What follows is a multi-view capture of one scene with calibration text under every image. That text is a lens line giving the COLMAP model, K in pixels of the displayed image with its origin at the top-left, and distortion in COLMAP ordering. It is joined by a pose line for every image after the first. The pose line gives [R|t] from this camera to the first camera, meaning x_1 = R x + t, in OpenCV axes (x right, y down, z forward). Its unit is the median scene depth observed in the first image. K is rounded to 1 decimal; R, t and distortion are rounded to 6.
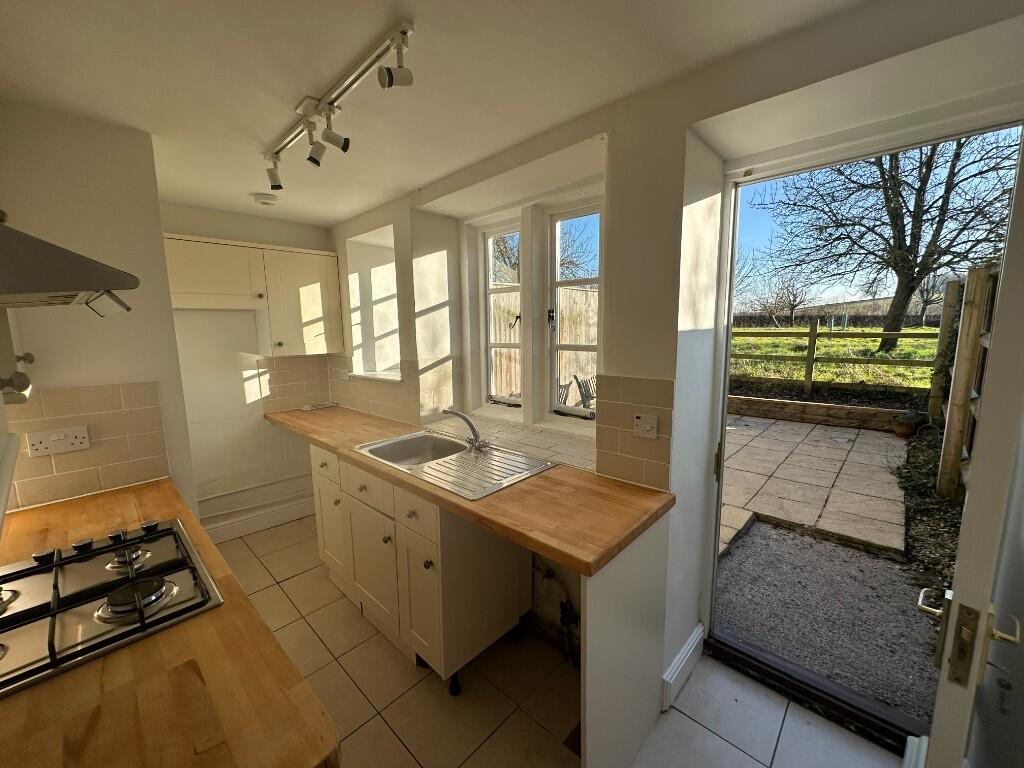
lens RADIAL K [[411.0, 0, 510.7], [0, 411.0, 384.5], [0, 0, 1]] dist [0.000698, 0.000468]
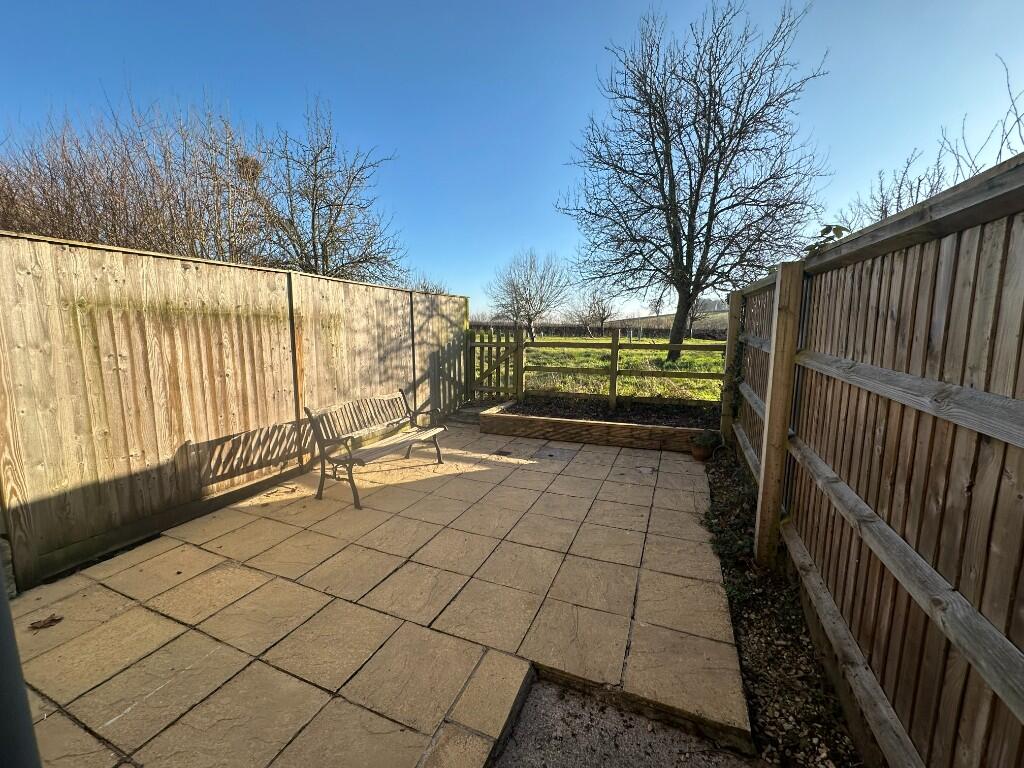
lens RADIAL K [[411.0, 0, 510.7], [0, 411.0, 384.5], [0, 0, 1]] dist [0.000698, 0.000468]
pose [[0.930282, -0.027891, 0.365783, 0.153980], [0.034241, 0.999354, -0.010885, -0.028447], [-0.365243, 0.022651, 0.930636, 0.198332]]
